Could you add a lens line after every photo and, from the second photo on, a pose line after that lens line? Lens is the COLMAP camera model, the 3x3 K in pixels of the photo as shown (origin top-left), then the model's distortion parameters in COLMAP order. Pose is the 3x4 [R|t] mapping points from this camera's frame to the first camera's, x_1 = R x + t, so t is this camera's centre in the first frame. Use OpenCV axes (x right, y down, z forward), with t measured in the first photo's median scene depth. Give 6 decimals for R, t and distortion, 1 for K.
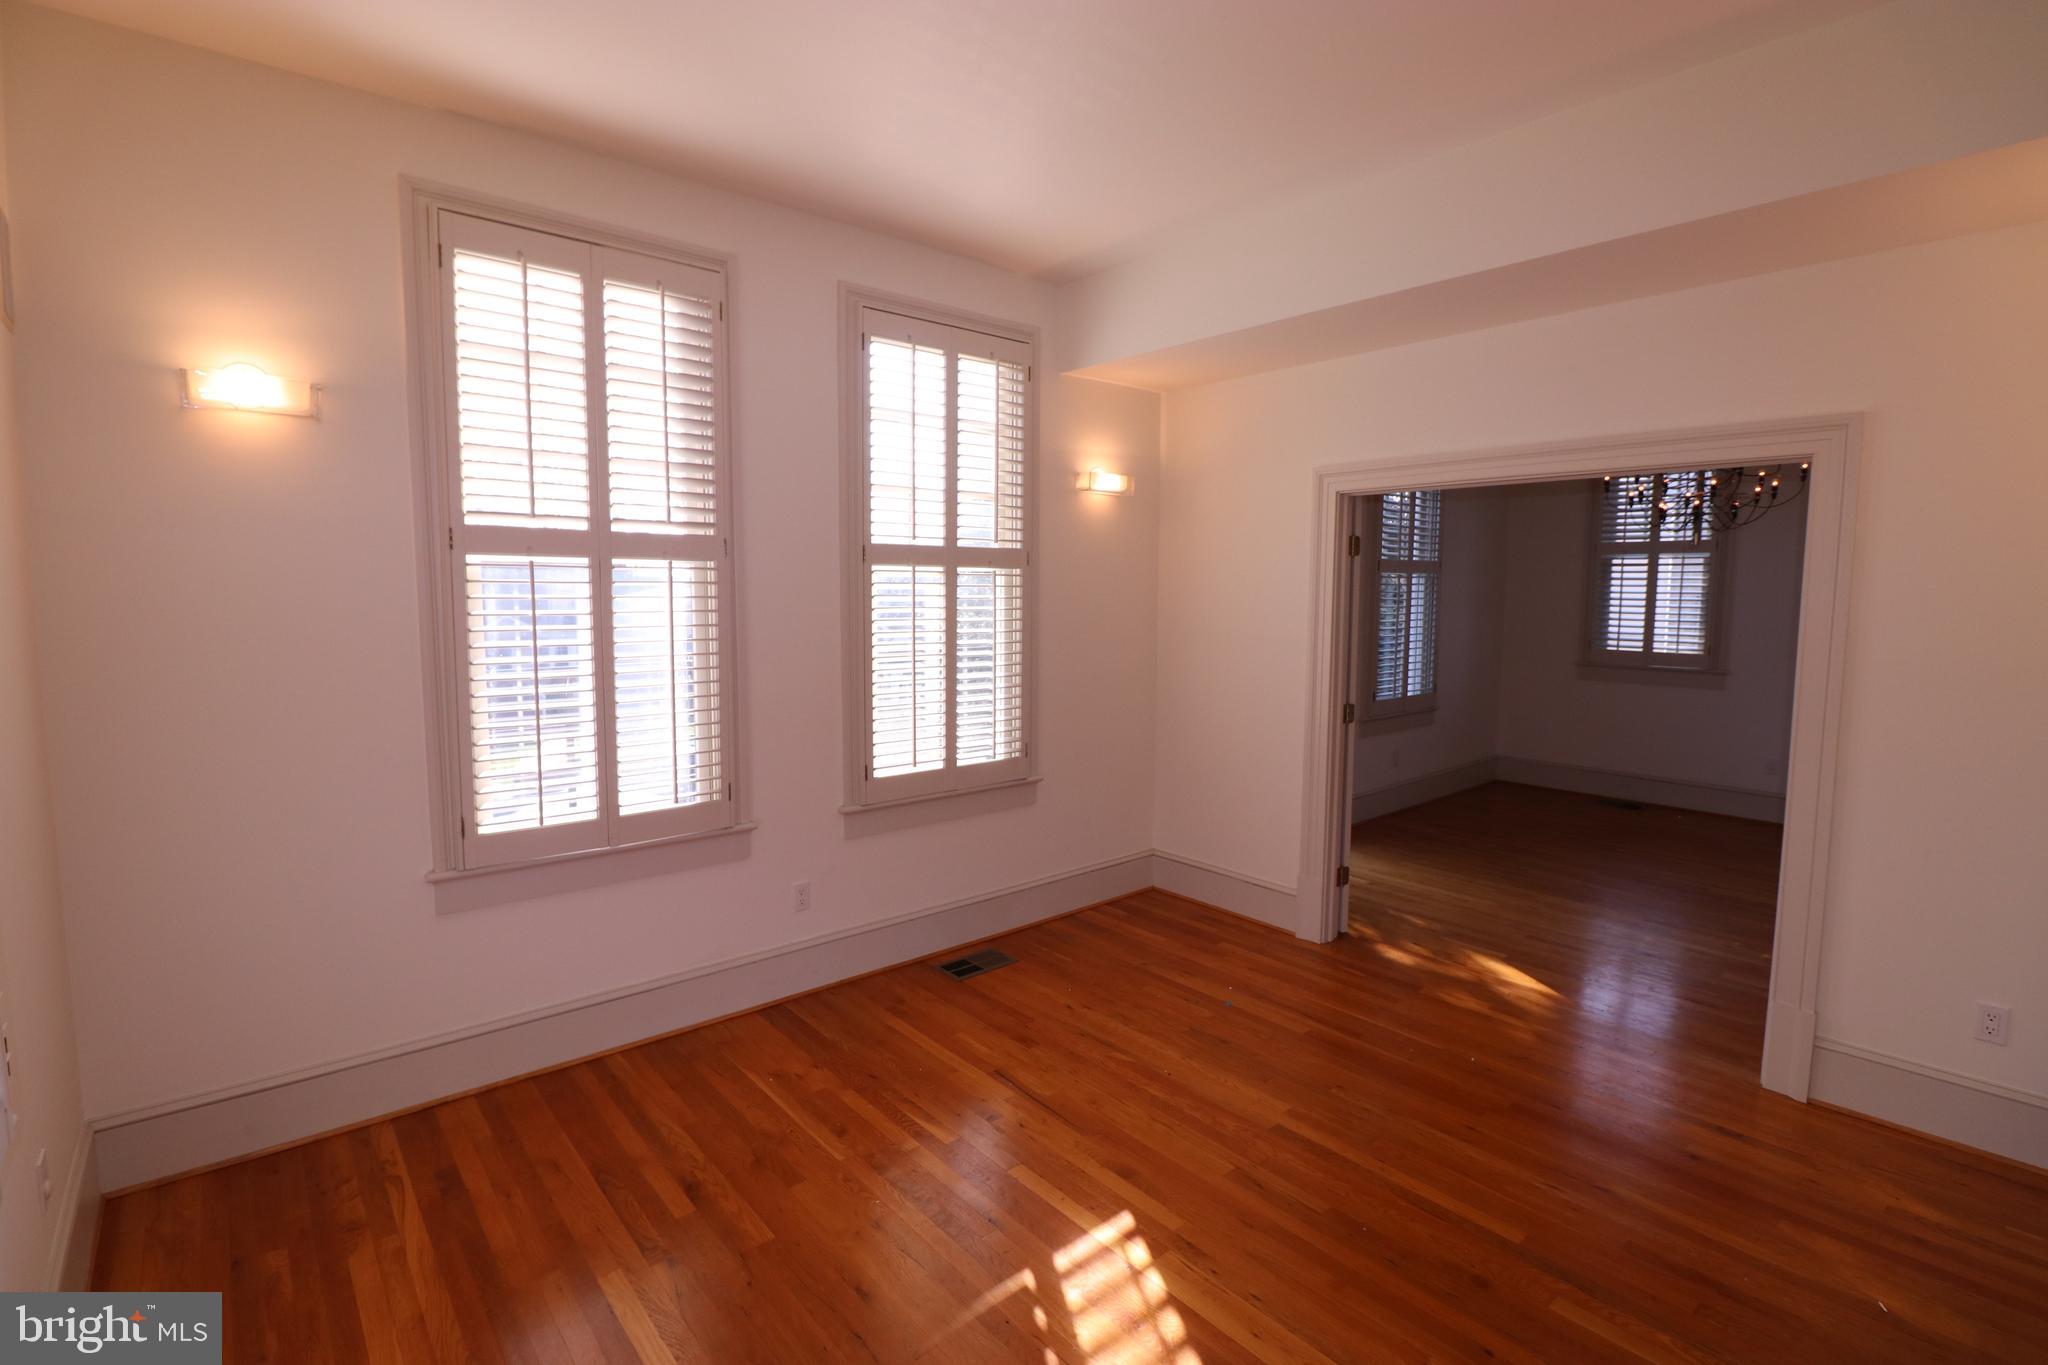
lens RADIAL K [[942.9, 0, 998.2], [0, 942.9, 670.4], [0, 0, 1]] dist [-0.002891, -0.011026]
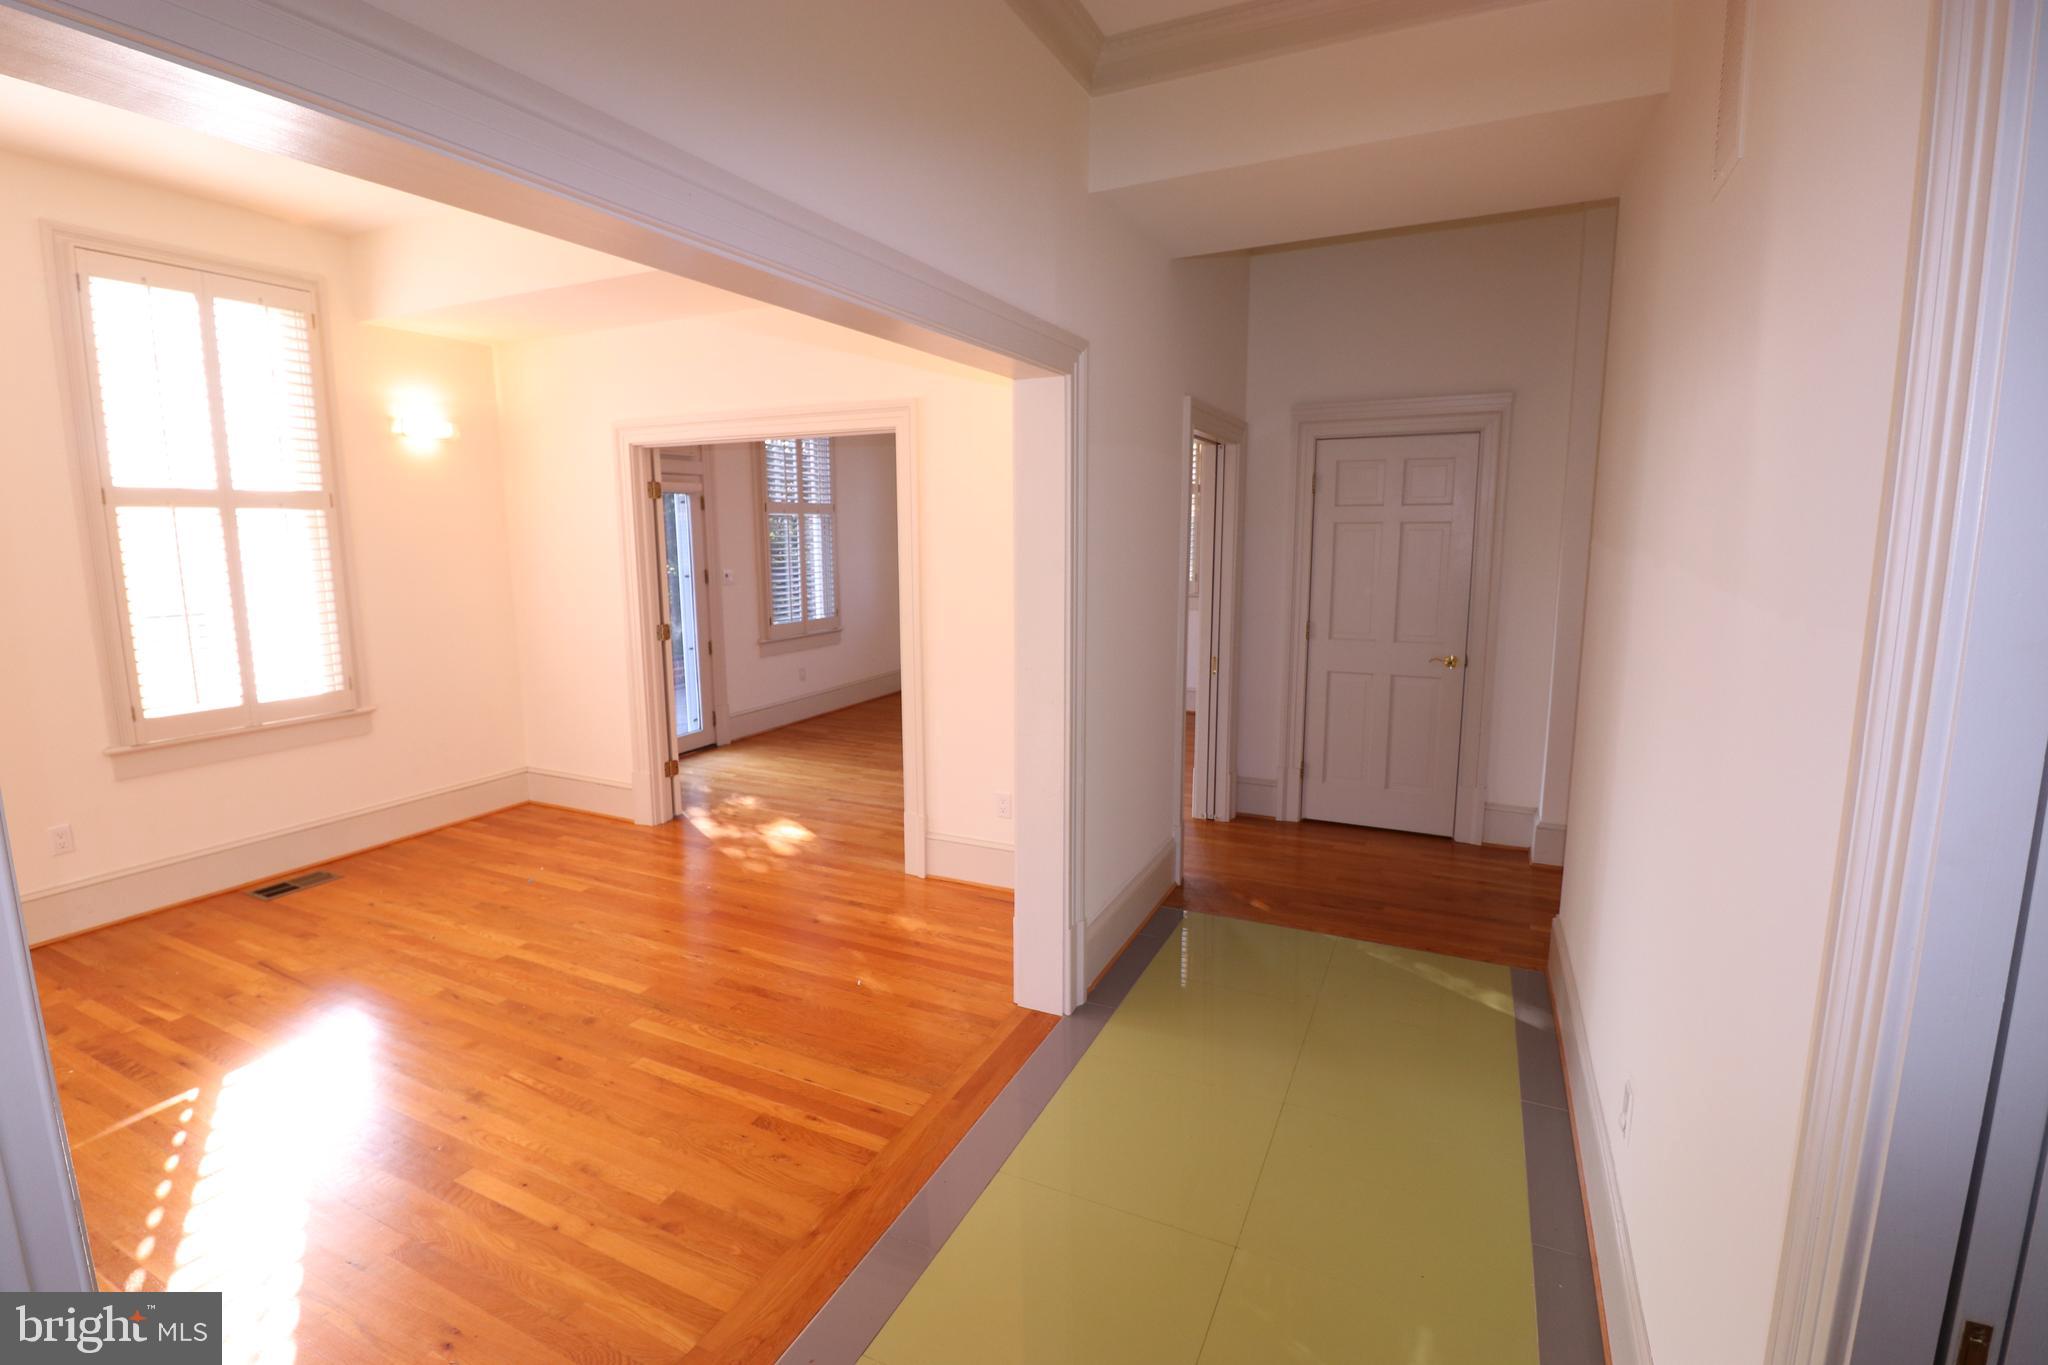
lens RADIAL K [[942.9, 0, 1003.1], [0, 942.9, 673.0], [0, 0, 1]] dist [-0.002891, -0.011026]
pose [[0.913535, -0.069183, 0.400834, 0.305054], [0.043941, 0.996448, 0.071839, 0.032605], [-0.404380, -0.048015, 0.913330, -0.284605]]
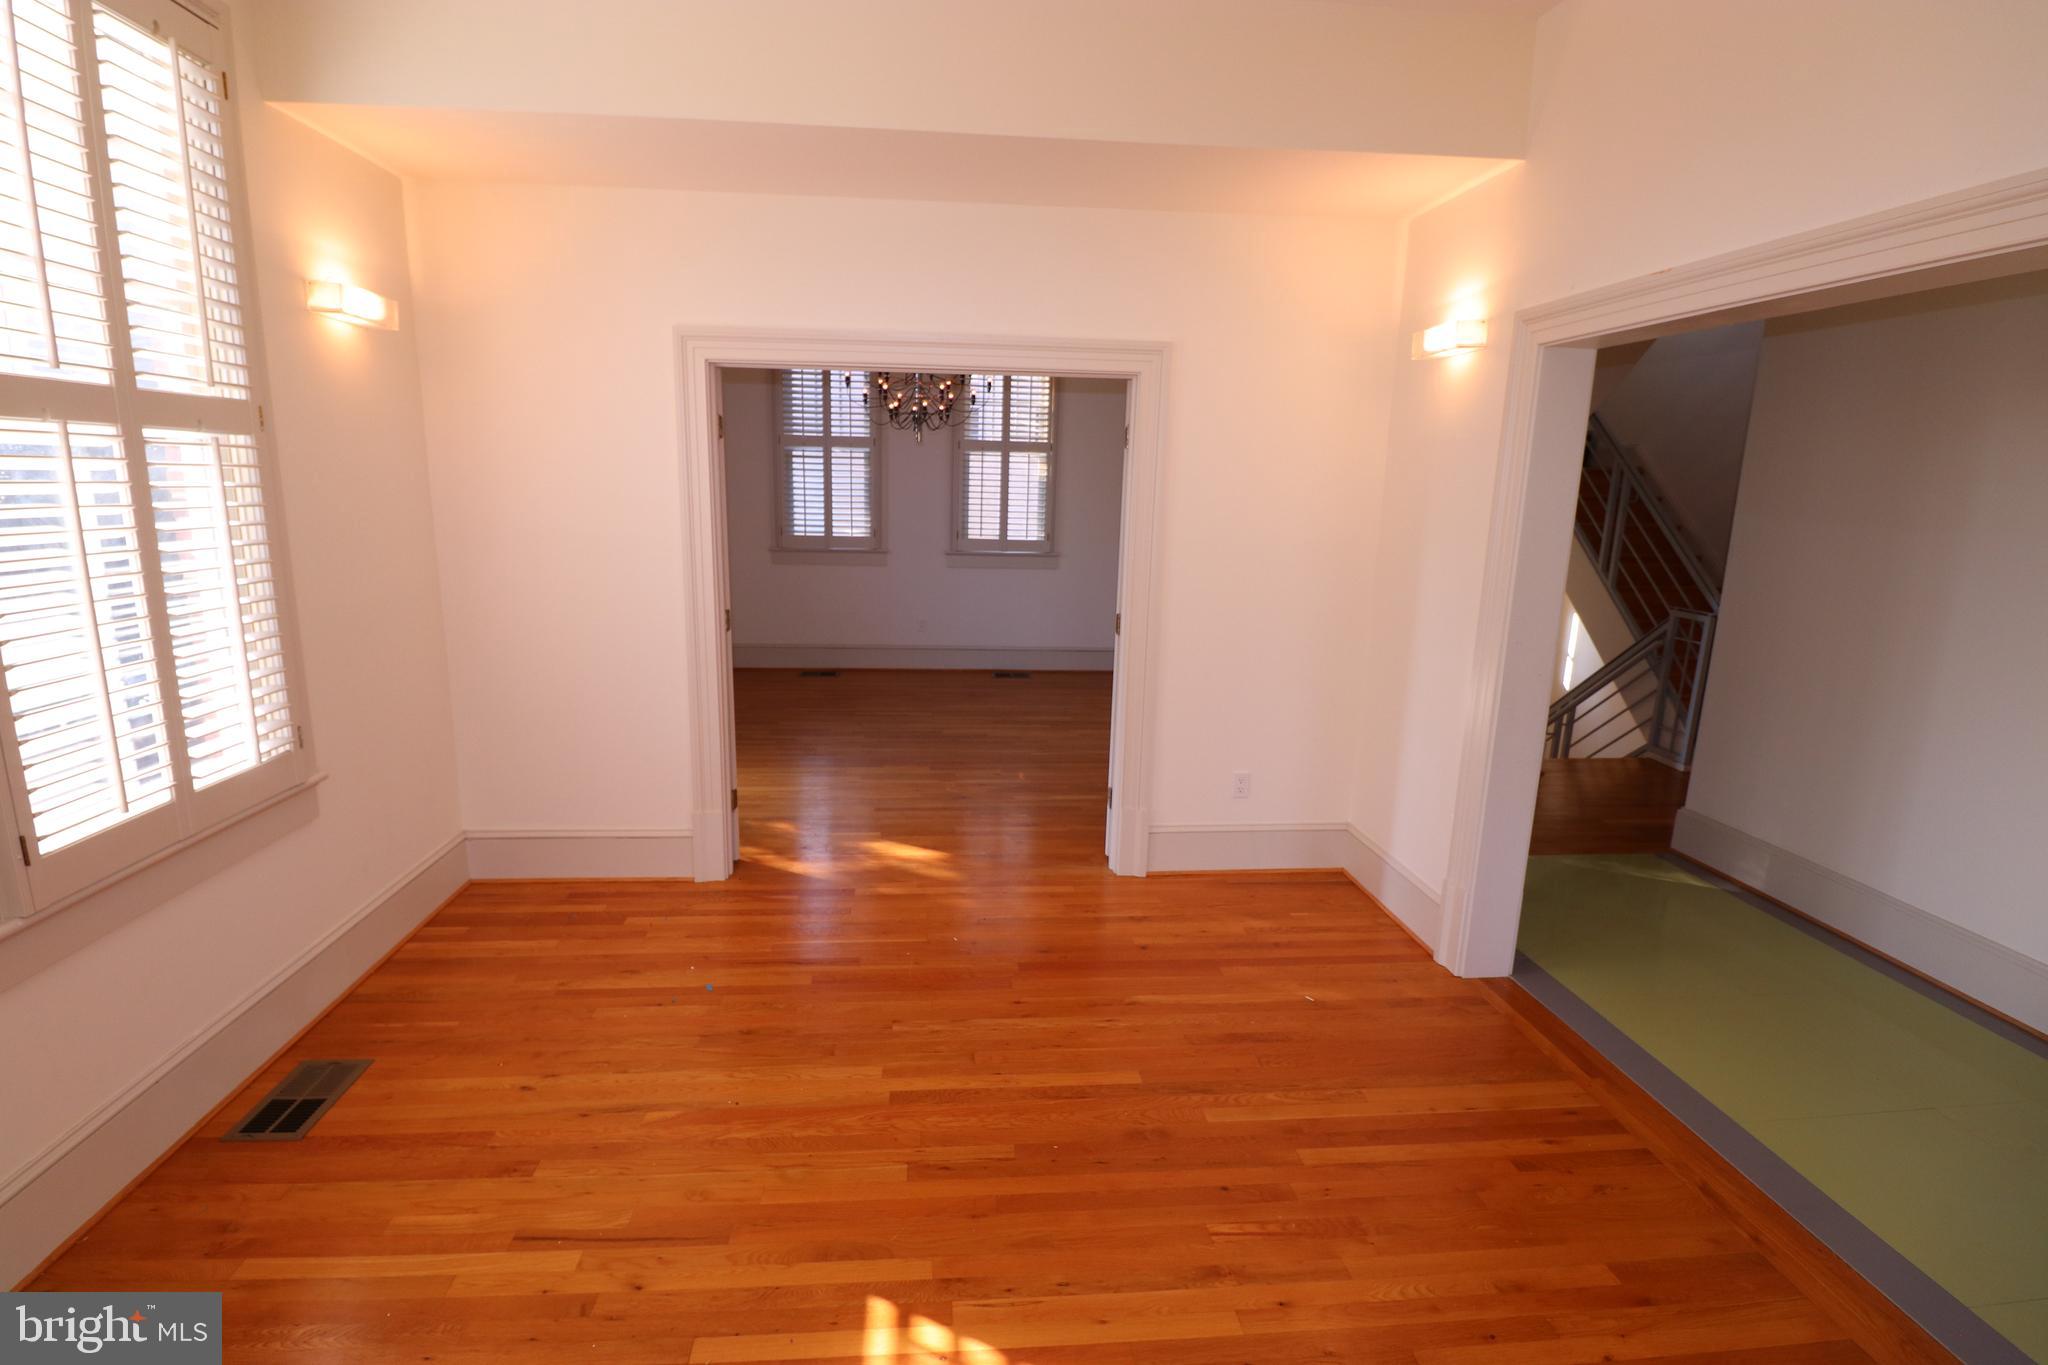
lens RADIAL K [[942.9, 0, 1006.4], [0, 942.9, 670.3], [0, 0, 1]] dist [-0.002891, -0.011026]
pose [[0.572133, -0.151349, 0.806075, -0.212414], [0.054719, 0.987680, 0.146609, -0.025277], [-0.818334, -0.039772, 0.573366, 0.299717]]
